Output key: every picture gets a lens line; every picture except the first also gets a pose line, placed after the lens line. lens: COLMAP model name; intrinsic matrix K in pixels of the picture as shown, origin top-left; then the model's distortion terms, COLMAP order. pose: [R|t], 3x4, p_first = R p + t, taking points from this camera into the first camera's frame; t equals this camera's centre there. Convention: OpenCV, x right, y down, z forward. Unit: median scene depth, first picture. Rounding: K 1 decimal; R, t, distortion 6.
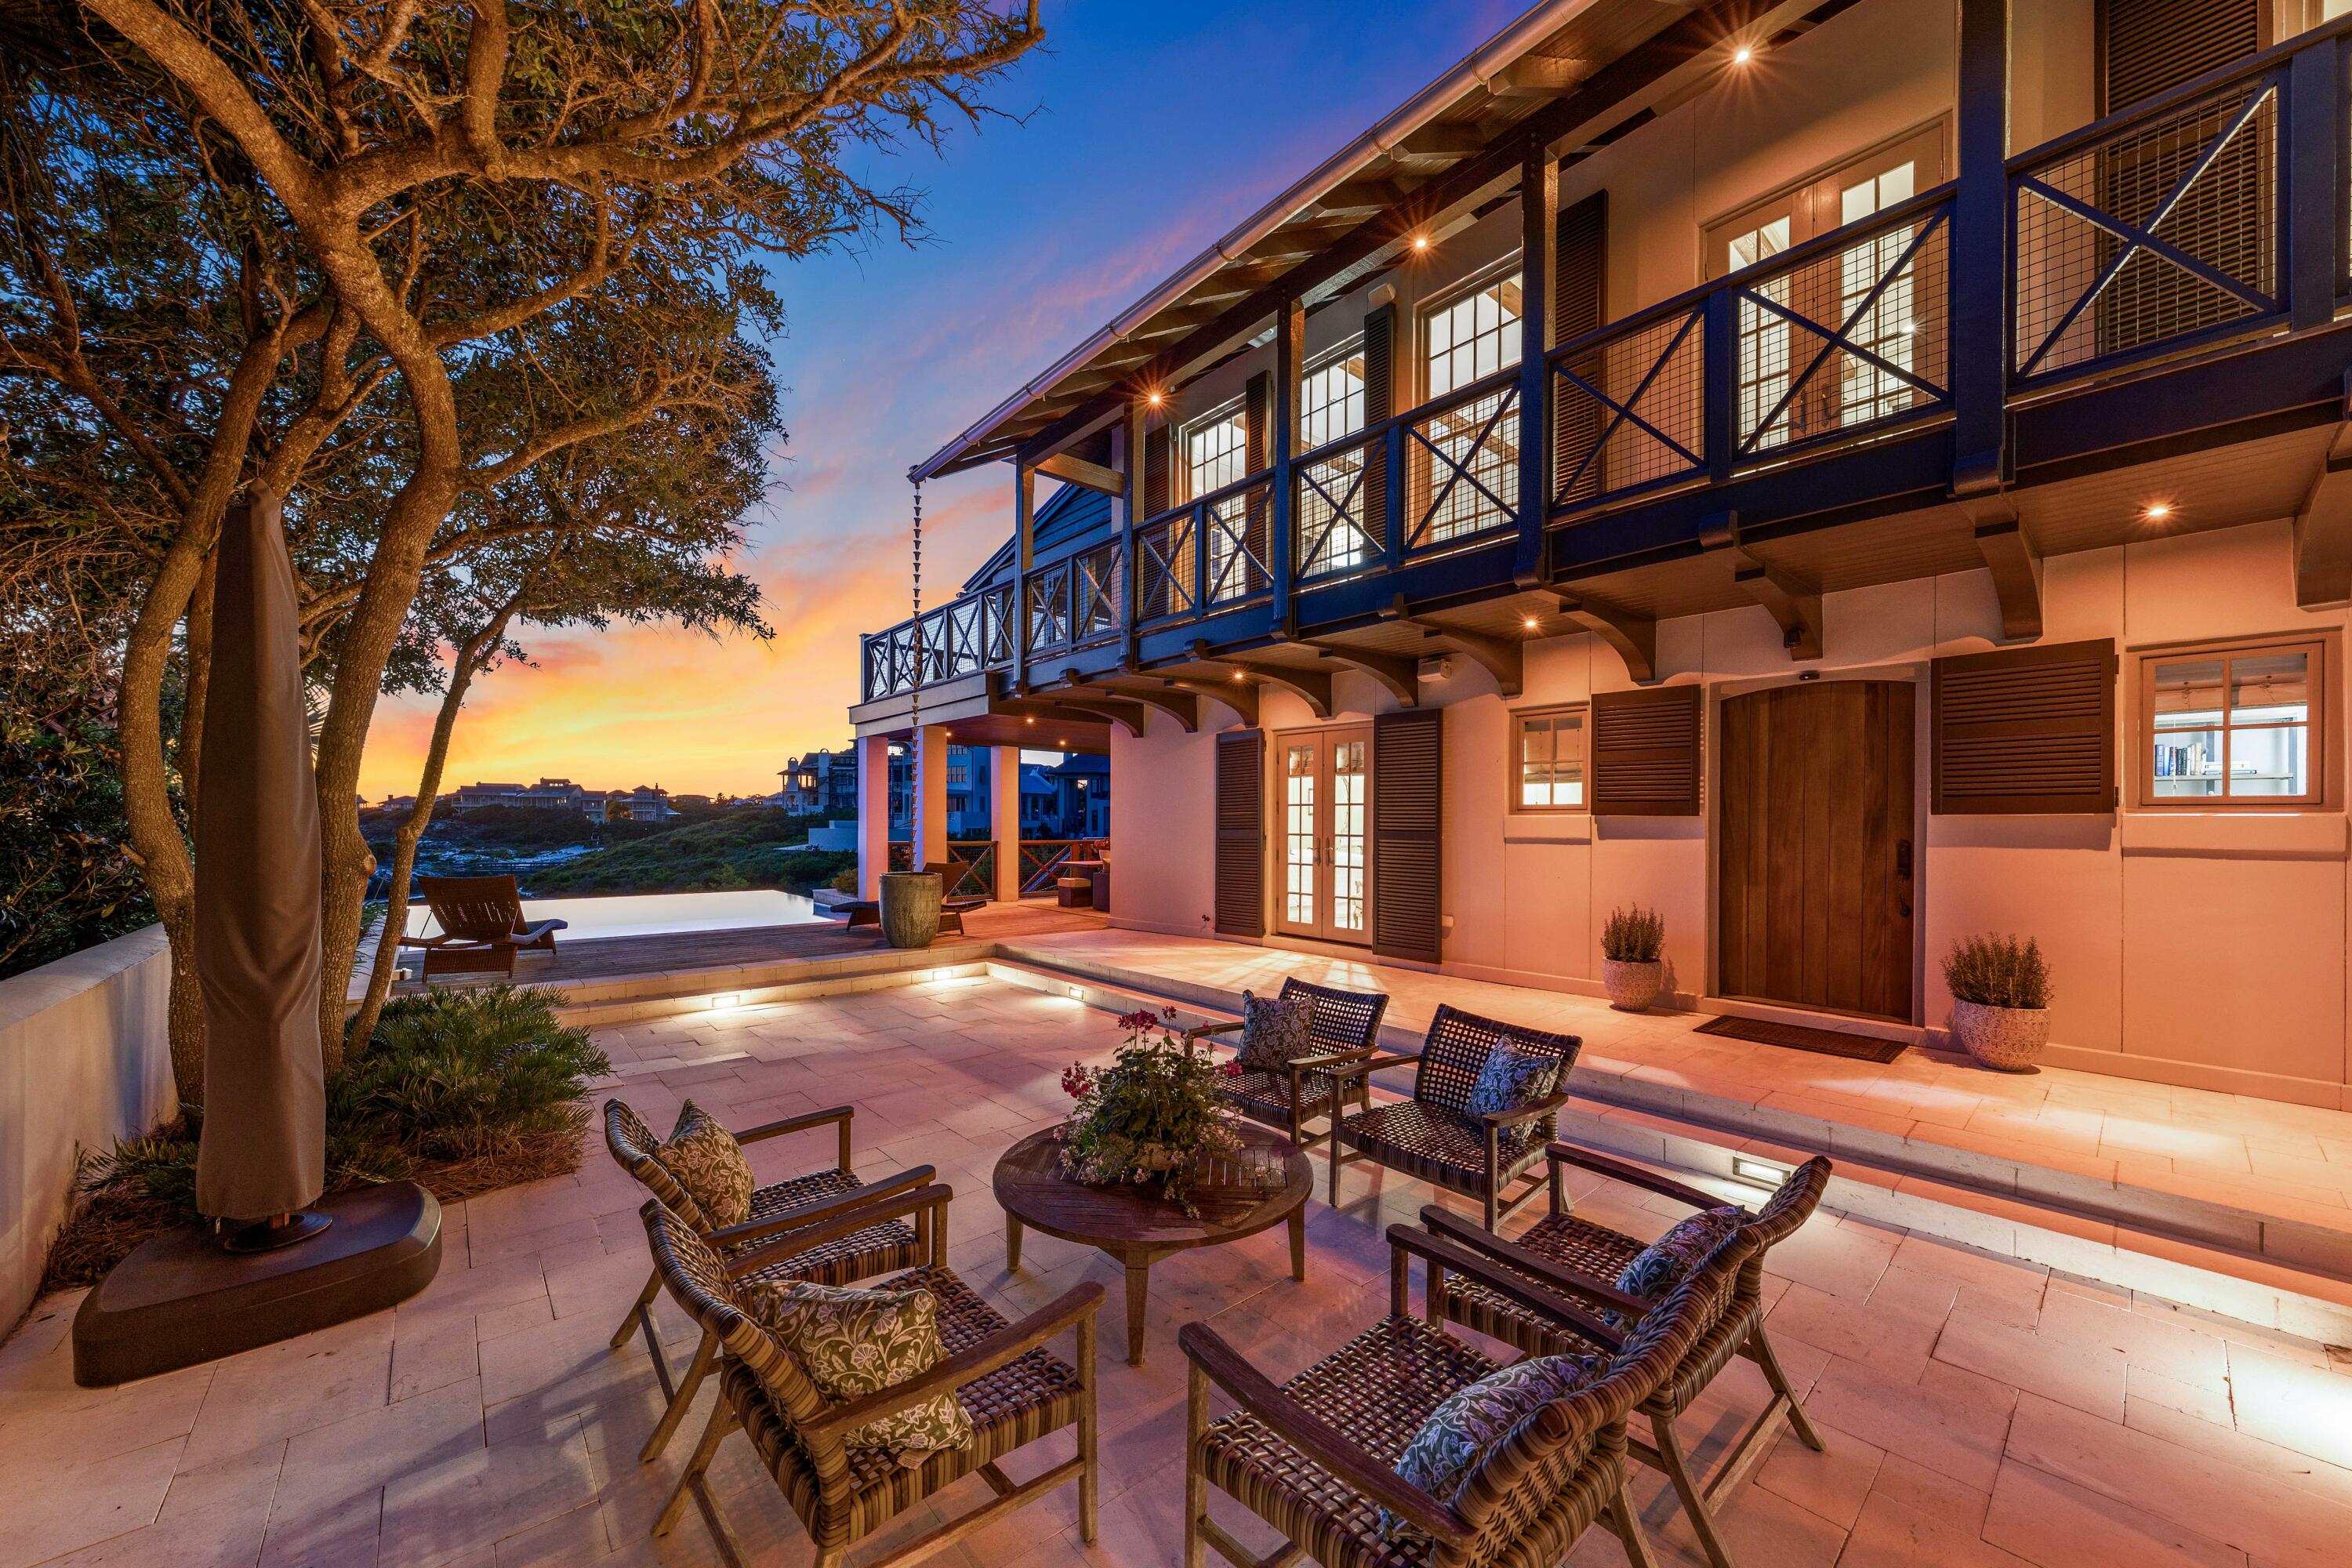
lens RADIAL K [[864.2, 0, 1185.3], [0, 864.2, 828.8], [0, 0, 1]] dist [0.000620, 0.000008]
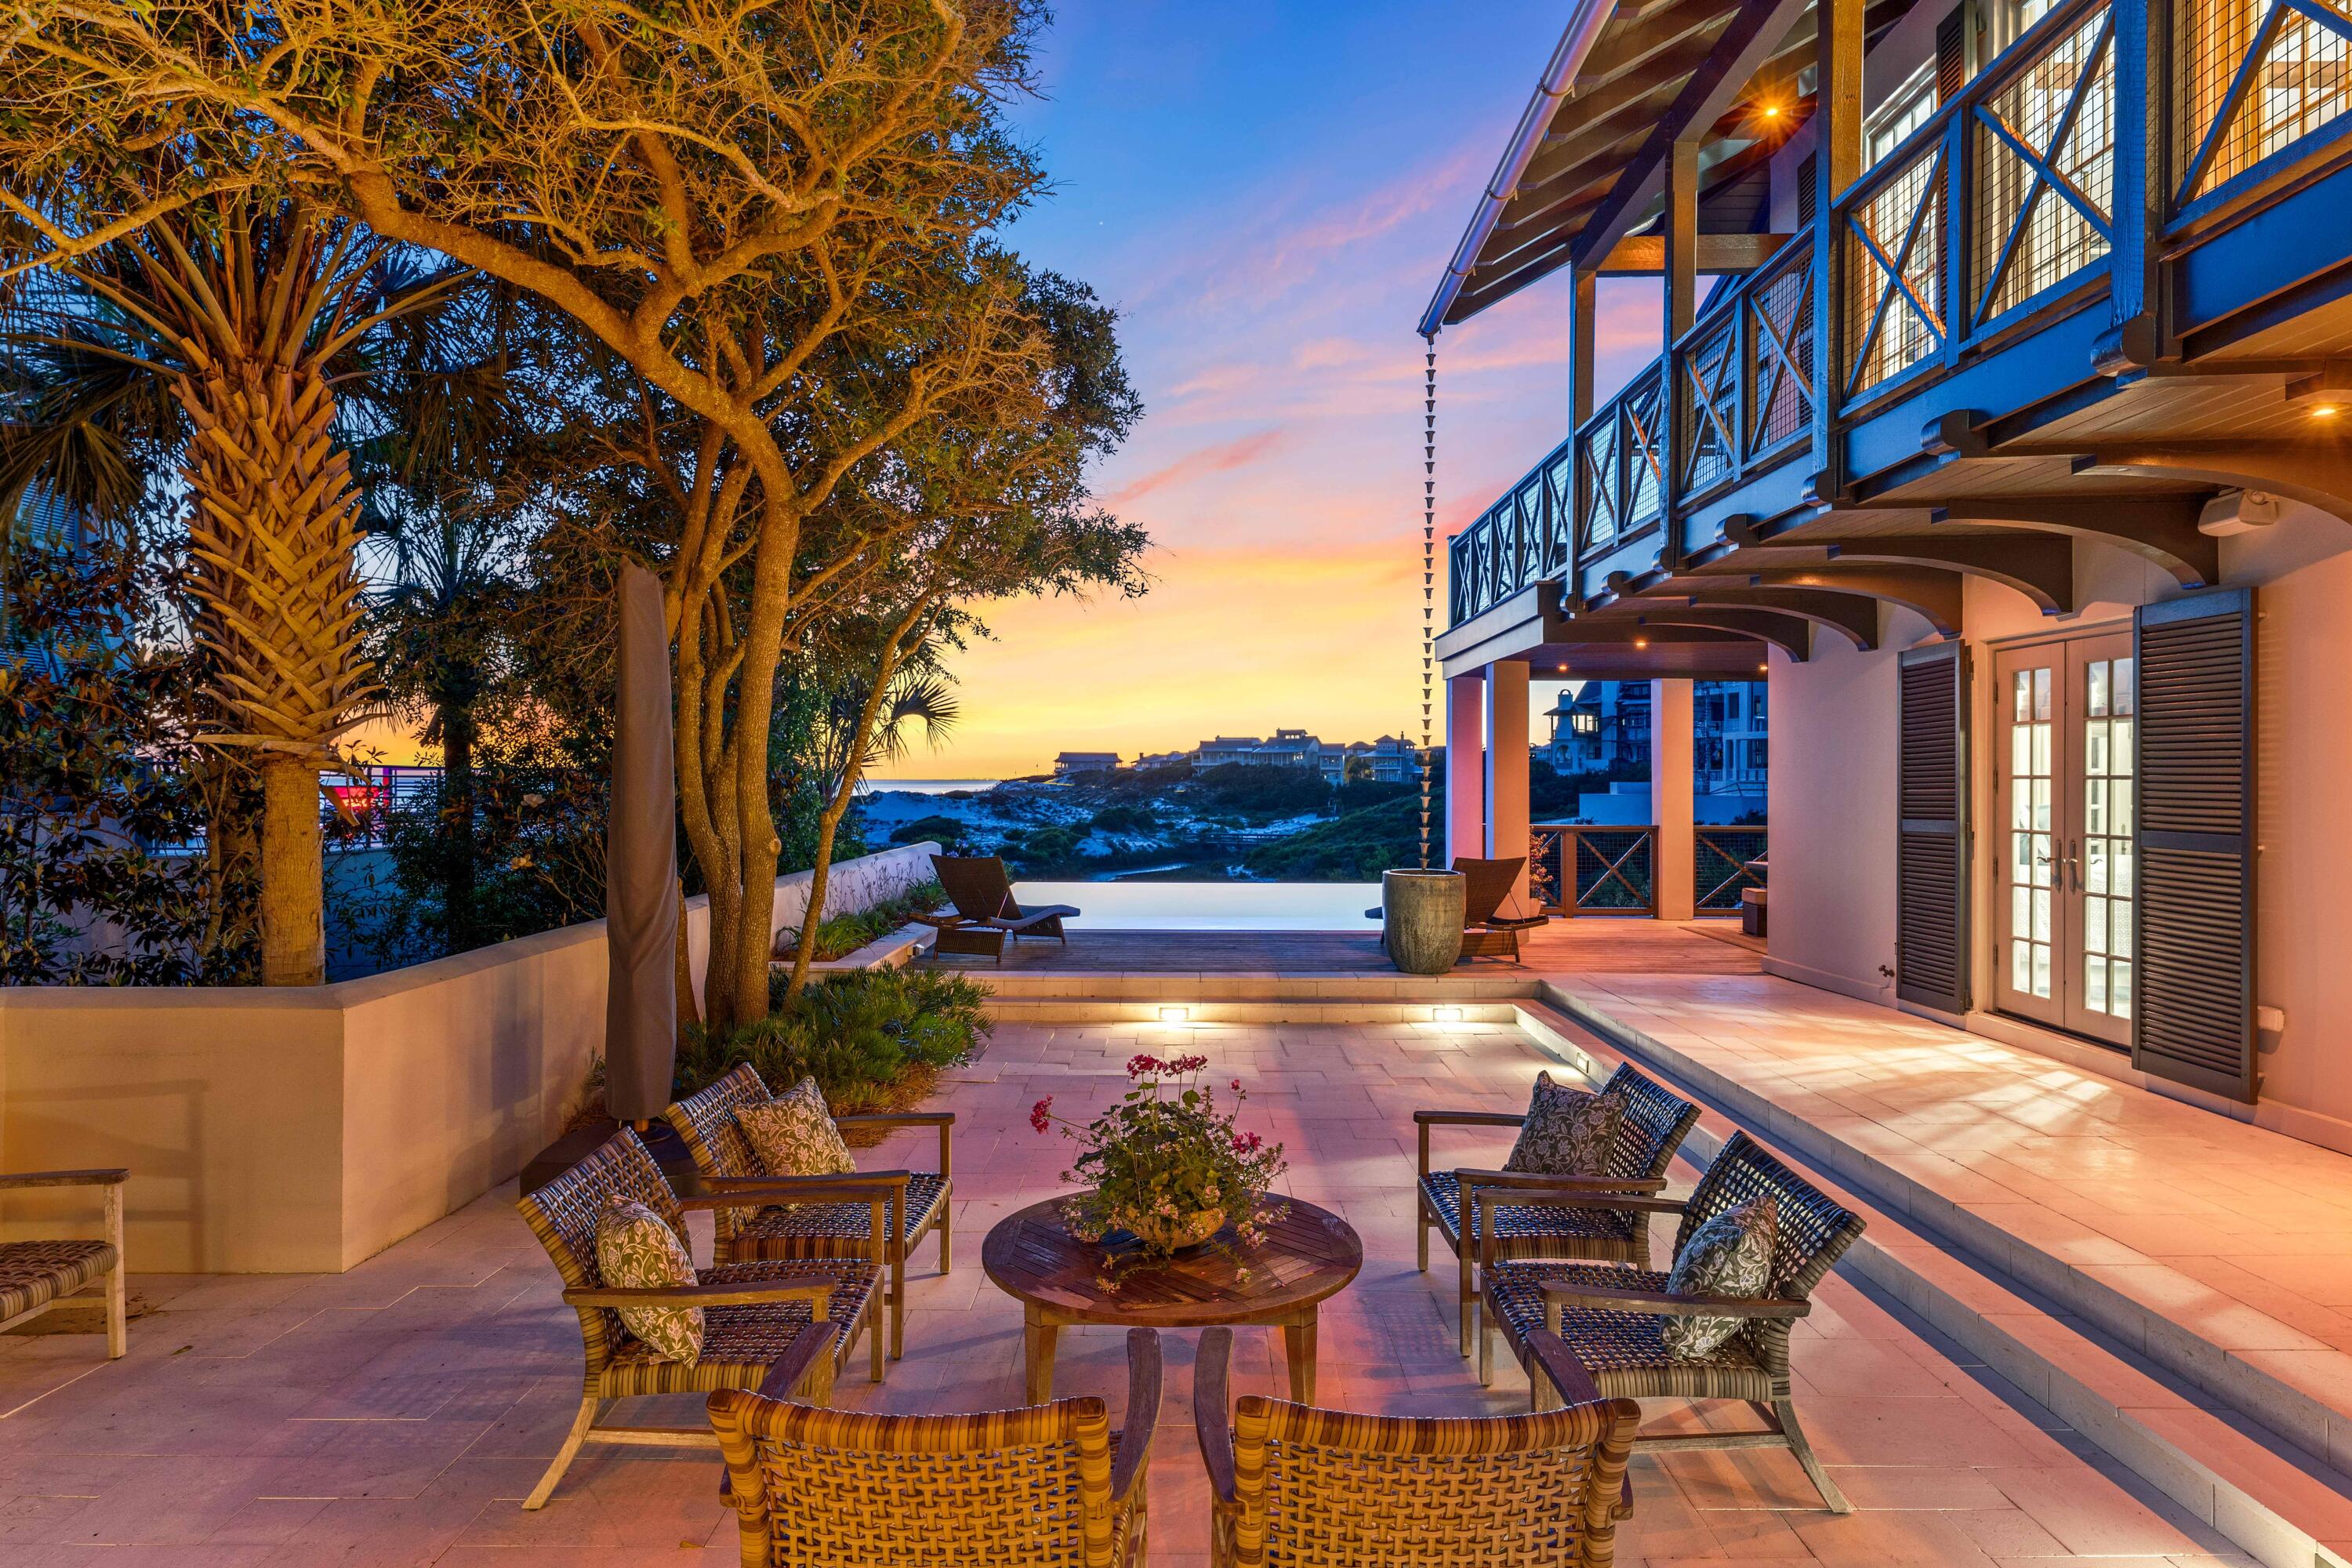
lens RADIAL K [[1343.1, 0, 1170.5], [0, 1343.1, 790.3], [0, 0, 1]] dist [0.008342, 0.000865]
pose [[0.749452, 0.003555, -0.662049, 0.276749], [-0.005264, 0.999986, -0.000590, -0.015703], [0.662038, 0.003928, 0.749460, 0.007286]]
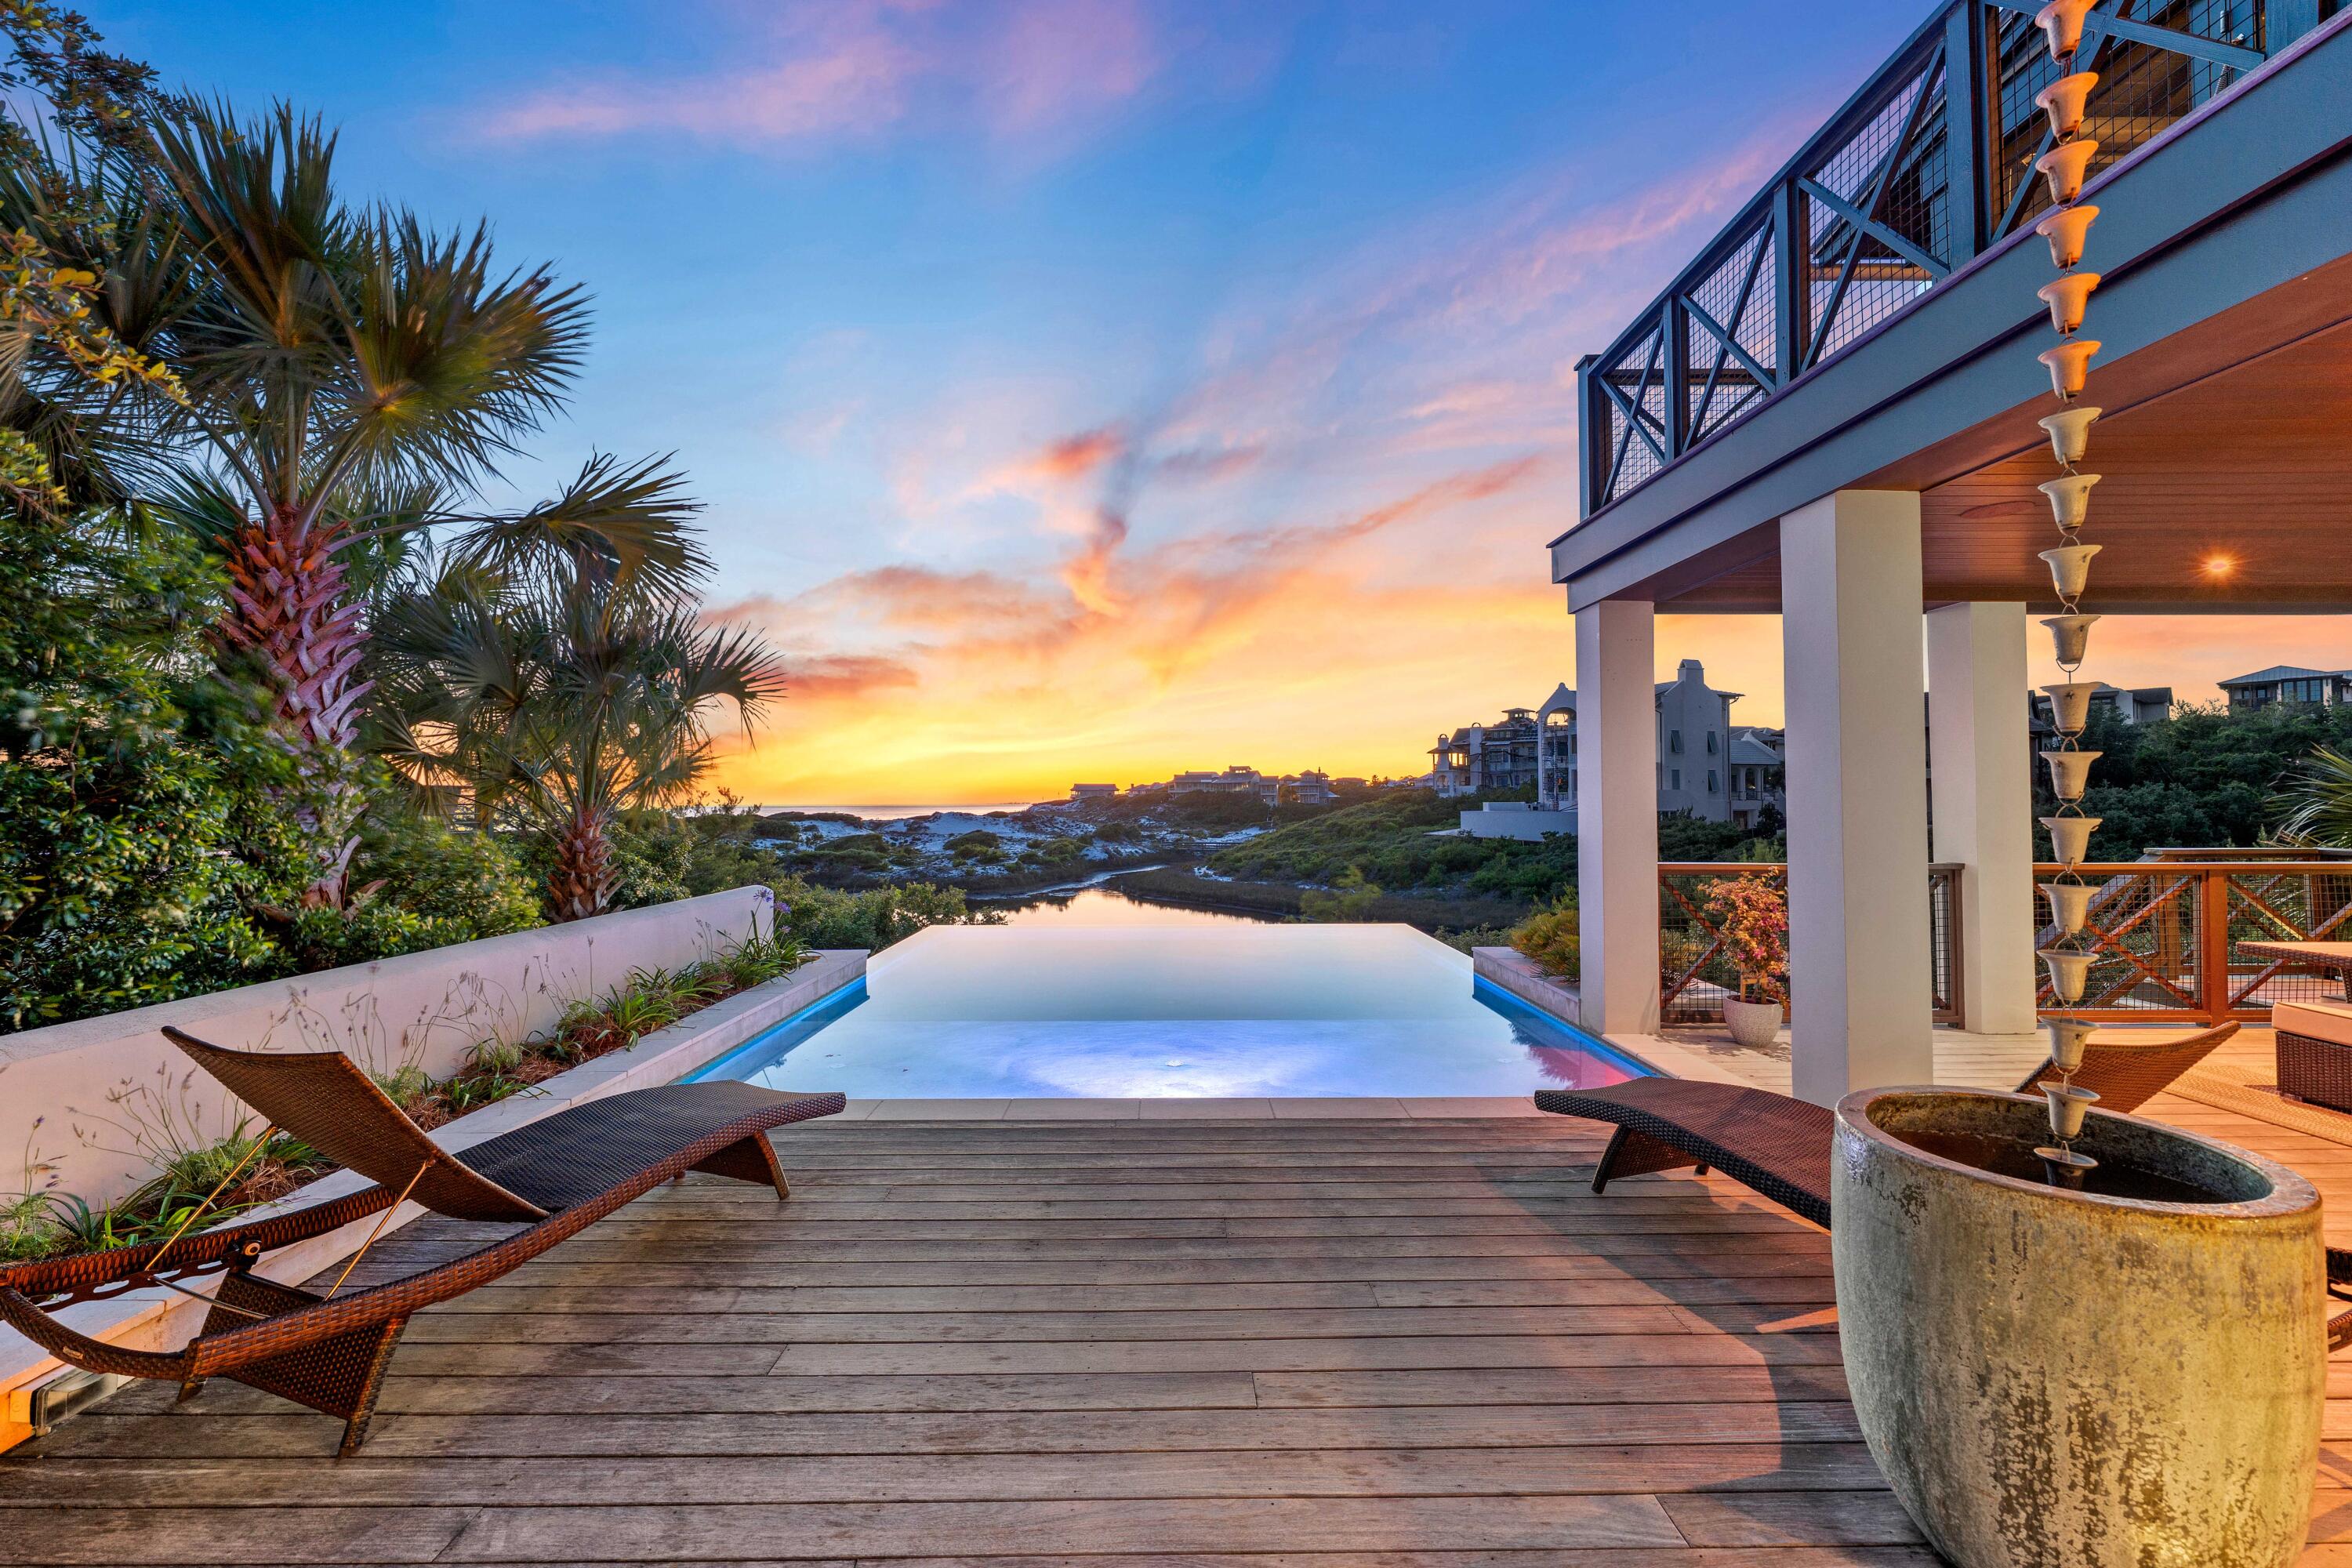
lens RADIAL K [[949.5, 0, 1157.9], [0, 949.5, 782.5], [0, 0, 1]] dist [0.001356, -0.000010]
pose [[0.752292, -0.020335, -0.658516, -0.329722], [0.000545, 0.999542, -0.030242, -0.011662], [0.658829, 0.022392, 0.751959, 0.750883]]
